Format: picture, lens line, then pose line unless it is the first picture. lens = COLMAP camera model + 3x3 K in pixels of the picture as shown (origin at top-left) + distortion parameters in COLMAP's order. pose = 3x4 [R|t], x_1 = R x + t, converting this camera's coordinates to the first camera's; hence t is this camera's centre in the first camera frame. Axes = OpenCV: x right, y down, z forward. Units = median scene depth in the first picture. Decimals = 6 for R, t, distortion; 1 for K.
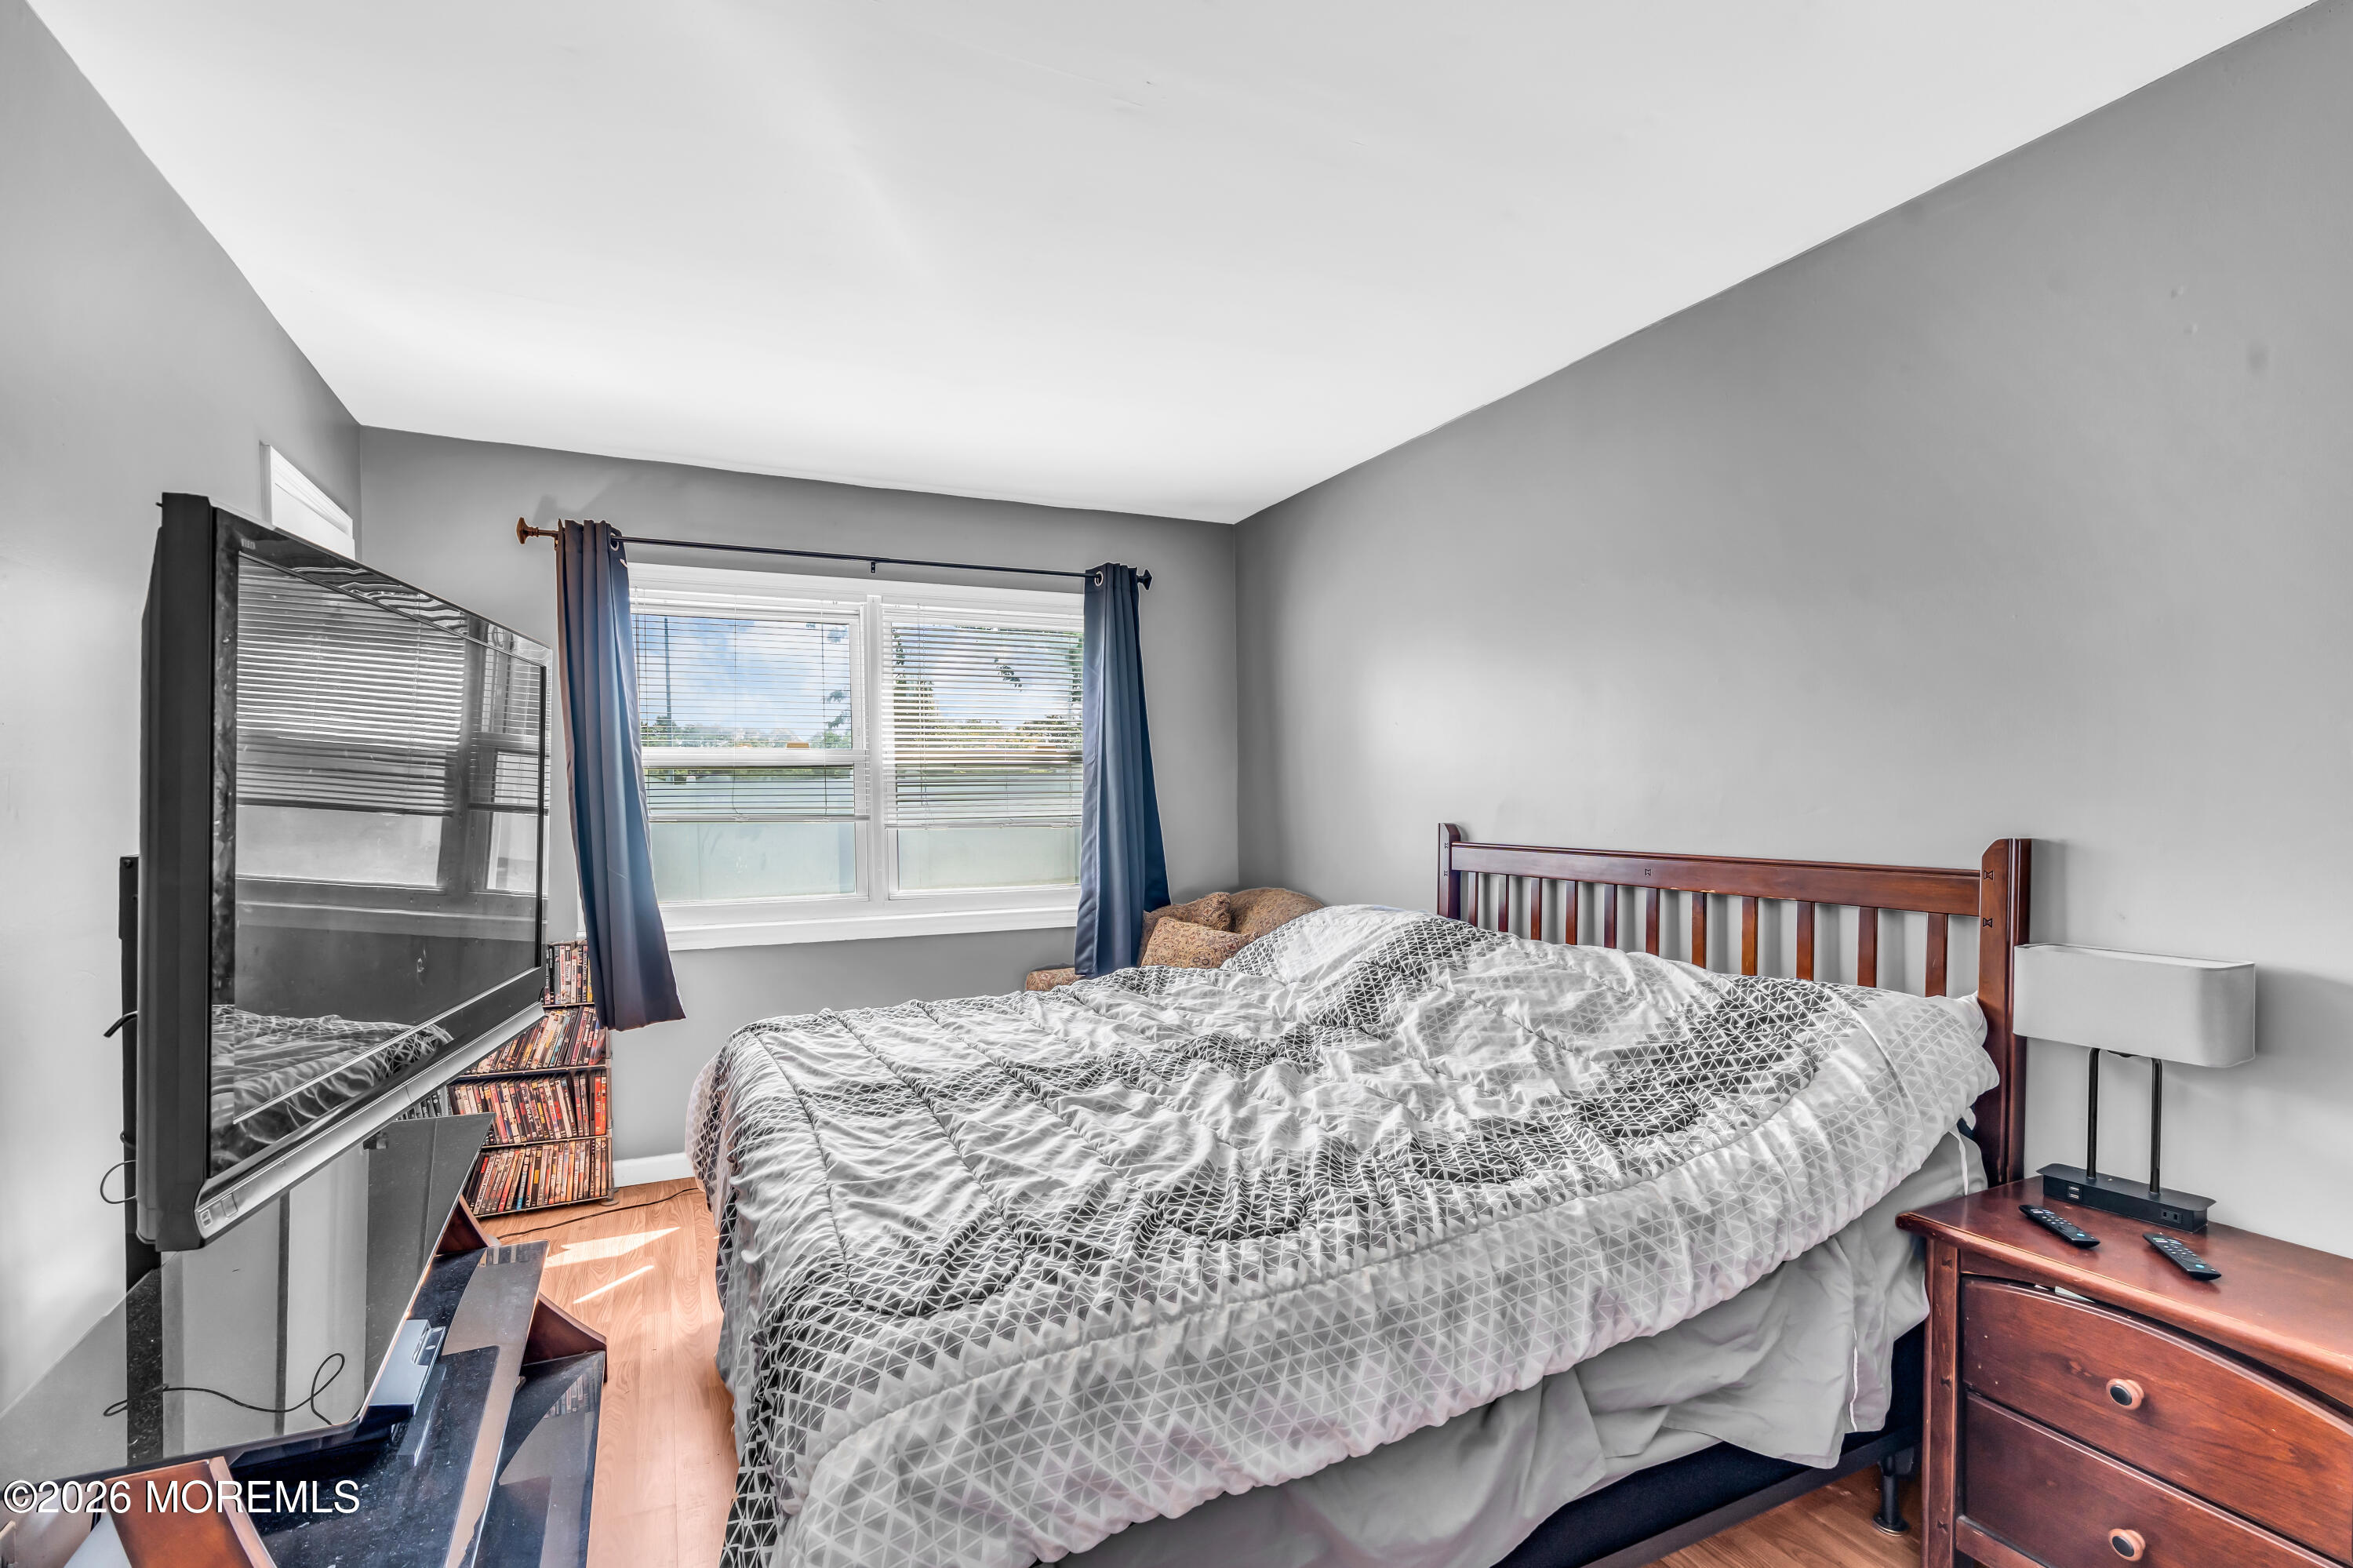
lens RADIAL K [[1070.3, 0, 1174.5], [0, 1070.3, 834.0], [0, 0, 1]] dist [-0.010943, 0.003110]
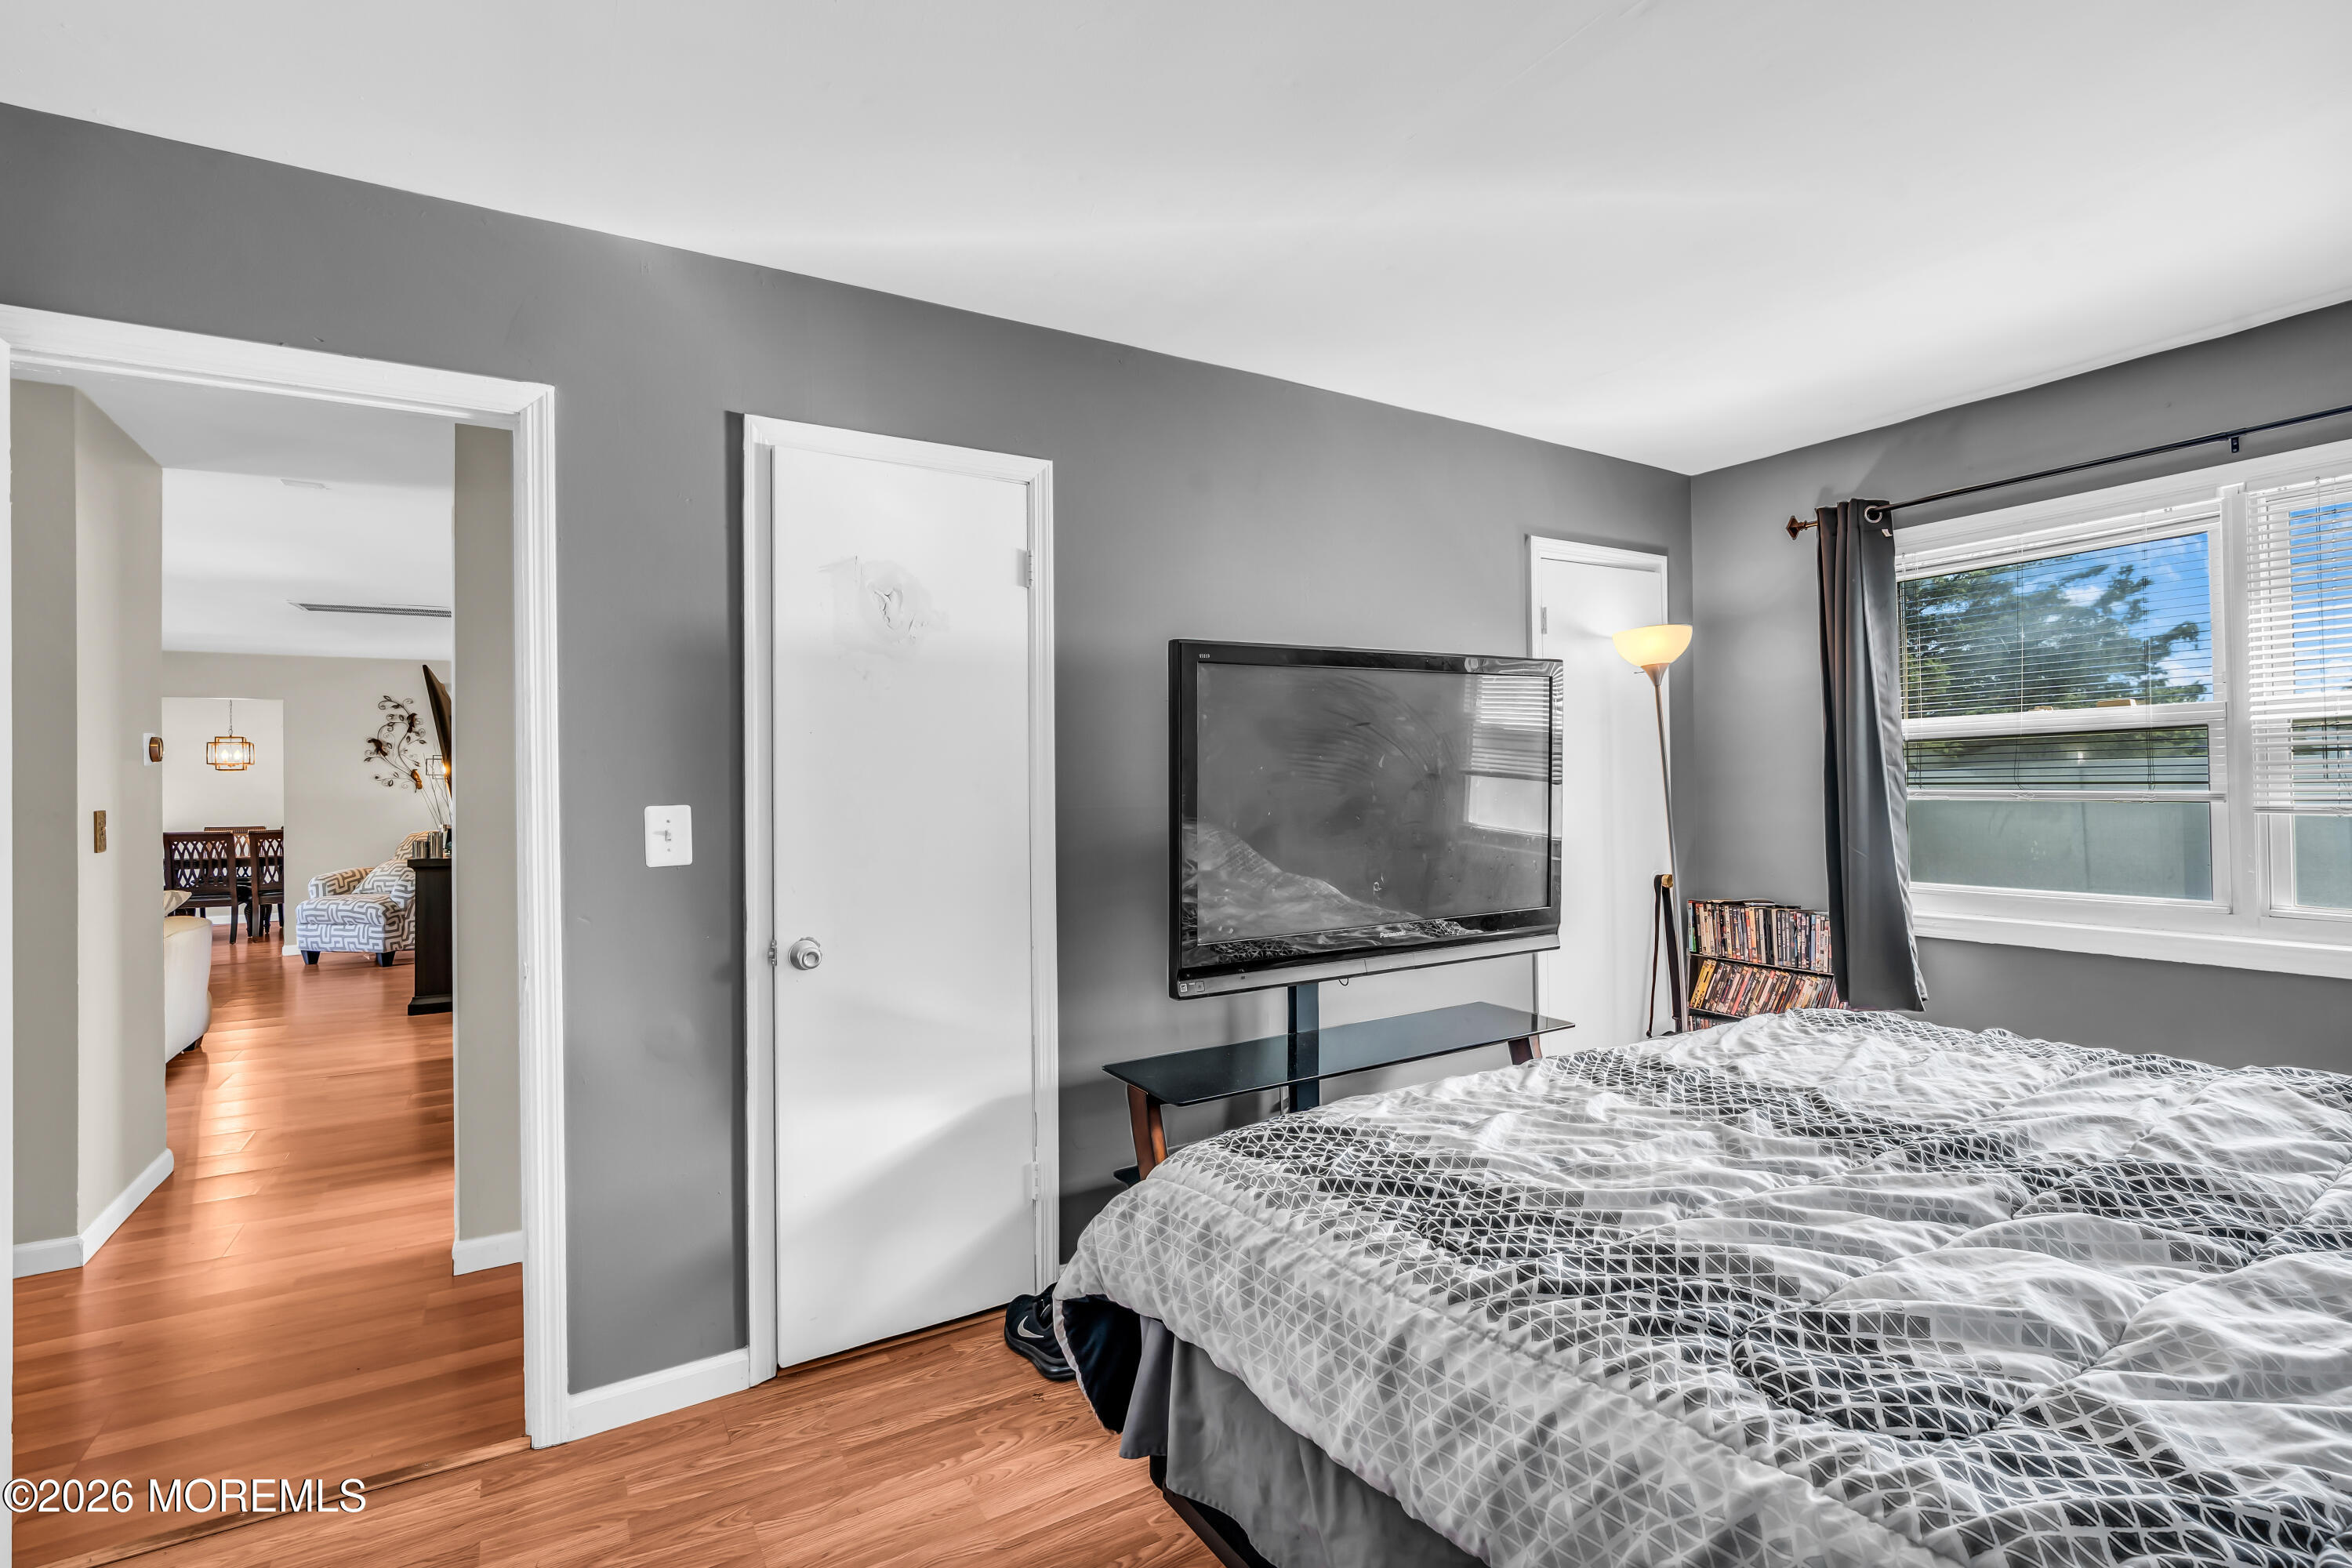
lens RADIAL K [[1069.8, 0, 1174.2], [0, 1069.8, 770.9], [0, 0, 1]] dist [-0.010943, 0.003110]
pose [[0.105049, -0.009965, -0.994417, 0.396057], [-0.021399, 0.999696, -0.012278, -0.009718], [0.994237, 0.022569, 0.104804, 0.262451]]
